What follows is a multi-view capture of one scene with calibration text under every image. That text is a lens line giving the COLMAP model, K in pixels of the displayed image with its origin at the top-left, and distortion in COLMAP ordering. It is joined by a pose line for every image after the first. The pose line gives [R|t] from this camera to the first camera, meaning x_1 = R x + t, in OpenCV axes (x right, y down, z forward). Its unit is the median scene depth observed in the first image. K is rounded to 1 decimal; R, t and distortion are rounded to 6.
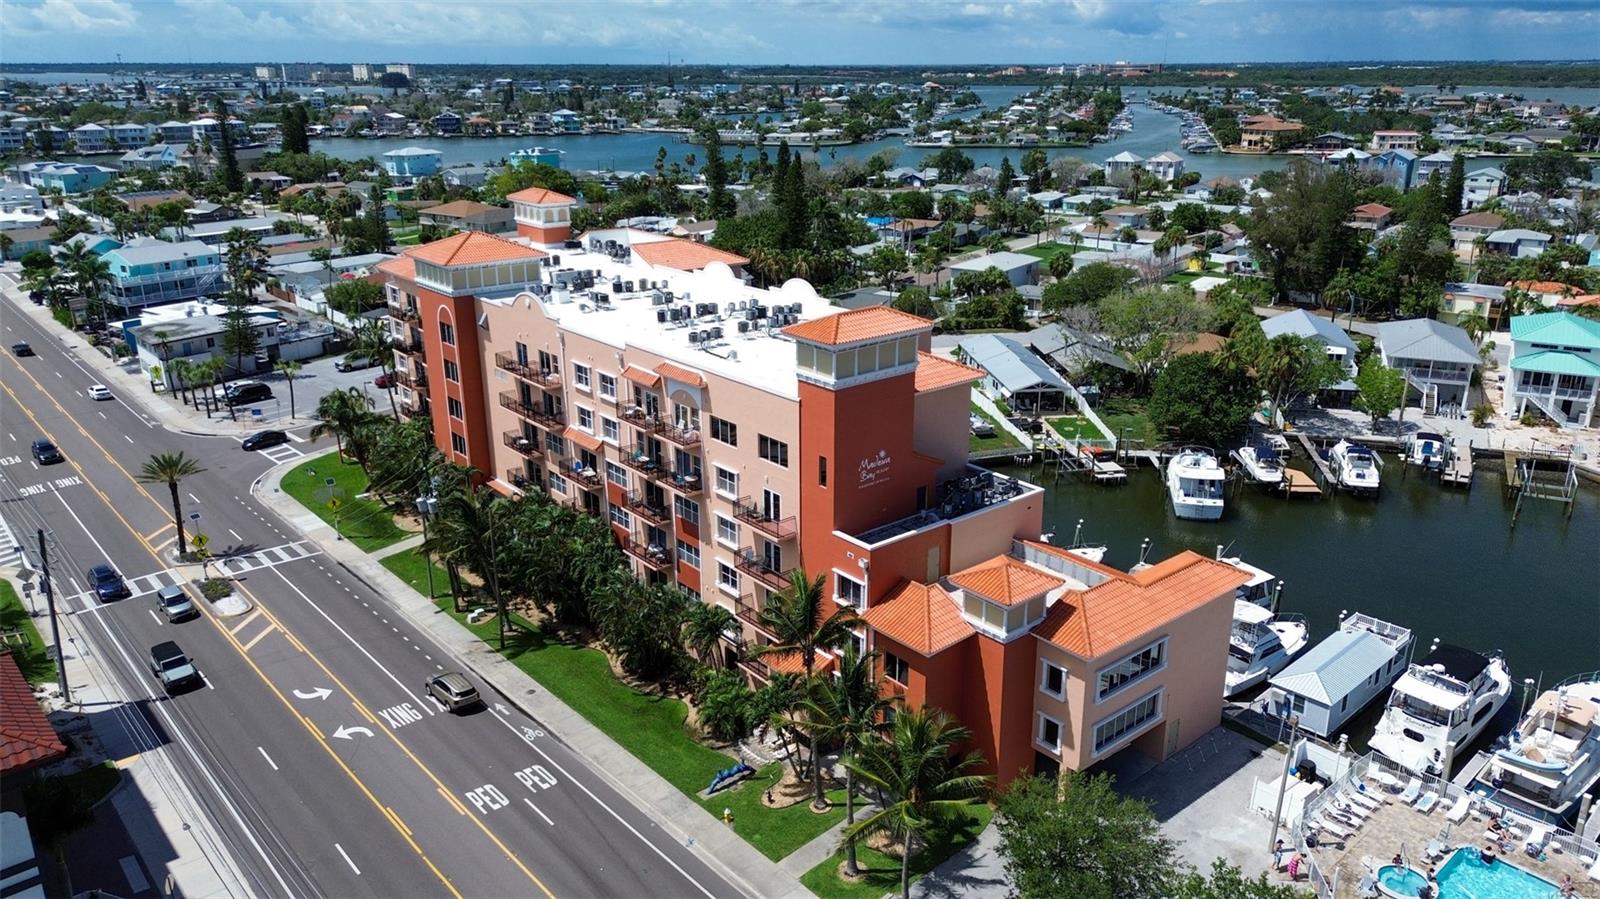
lens RADIAL K [[1136.7, 0, 810.1], [0, 1136.7, 439.9], [0, 0, 1]] dist [0.057641, -0.010103]
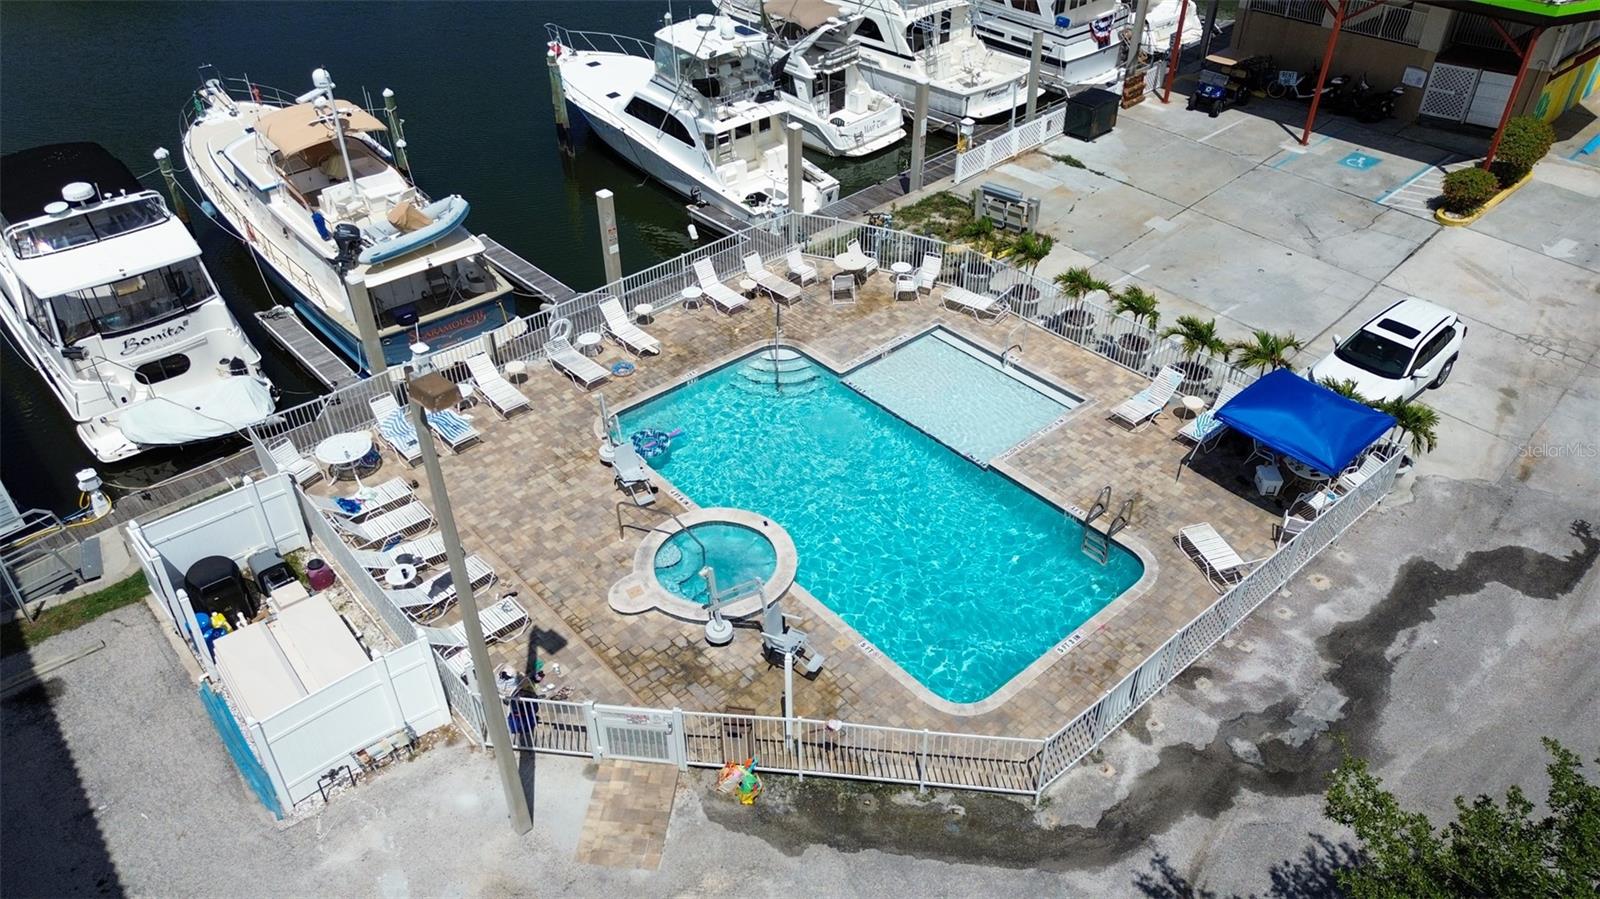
lens RADIAL K [[1136.7, 0, 802.7], [0, 1136.7, 461.3], [0, 0, 1]] dist [0.057641, -0.010103]
pose [[0.029011, -0.612469, 0.789962, 0.184923], [0.323681, 0.753470, 0.572288, 0.118550], [-0.945722, 0.239093, 0.220103, 0.696144]]
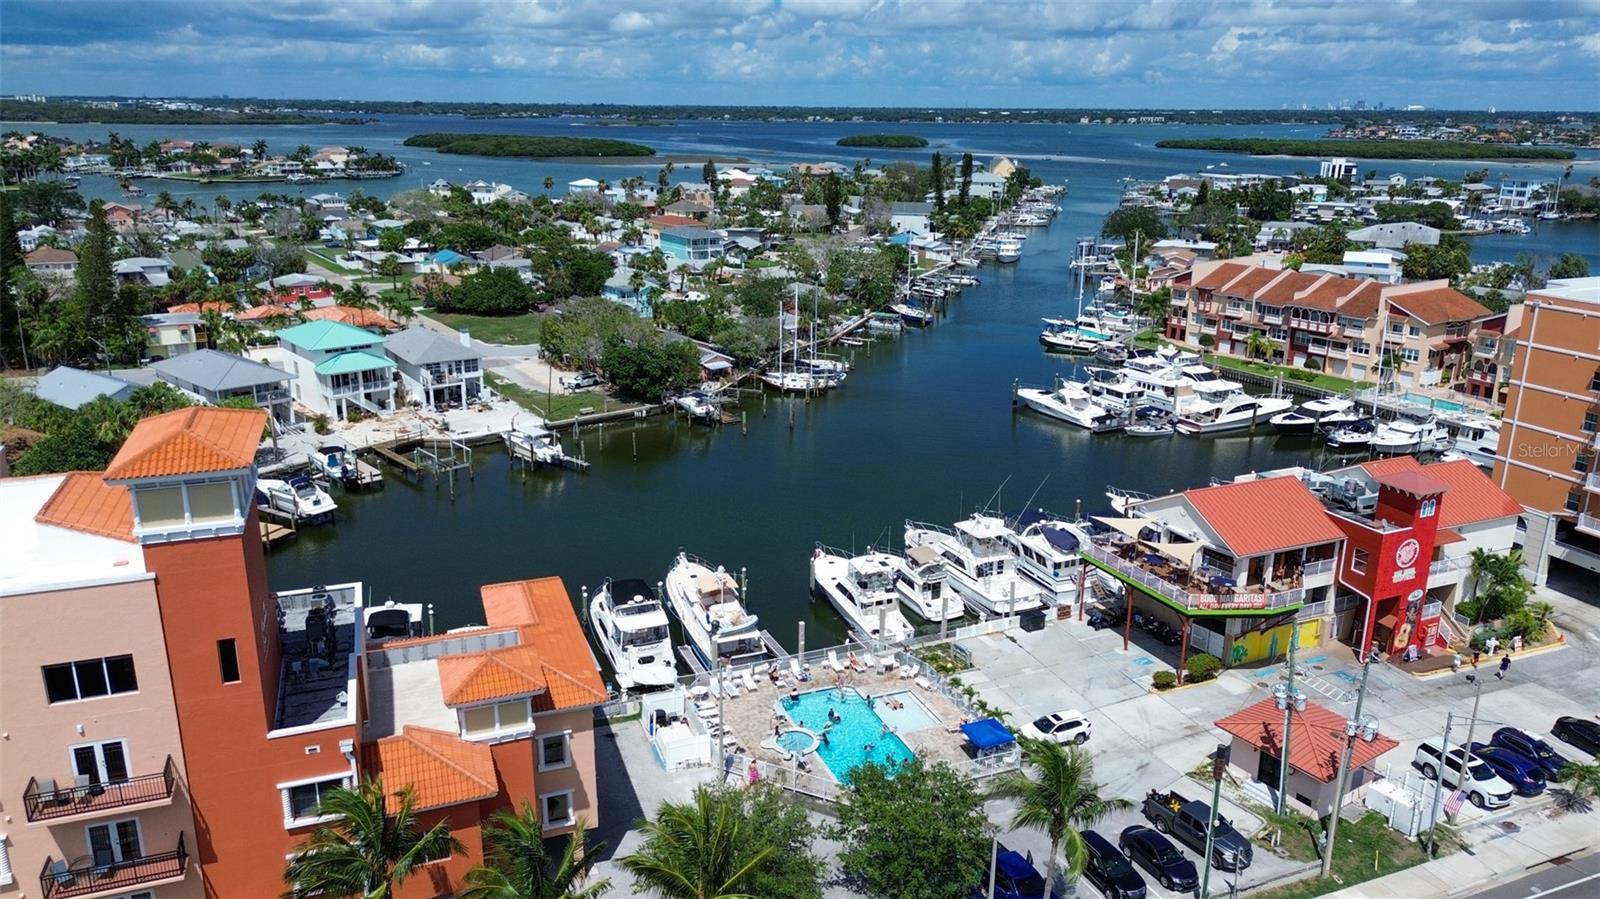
lens RADIAL K [[1136.7, 0, 805.2], [0, 1136.7, 456.7], [0, 0, 1]] dist [0.057641, -0.010103]
pose [[0.352855, -0.278032, 0.893416, -0.384836], [0.291205, 0.940044, 0.177531, -0.092884], [-0.889209, 0.197525, 0.412663, 0.339139]]
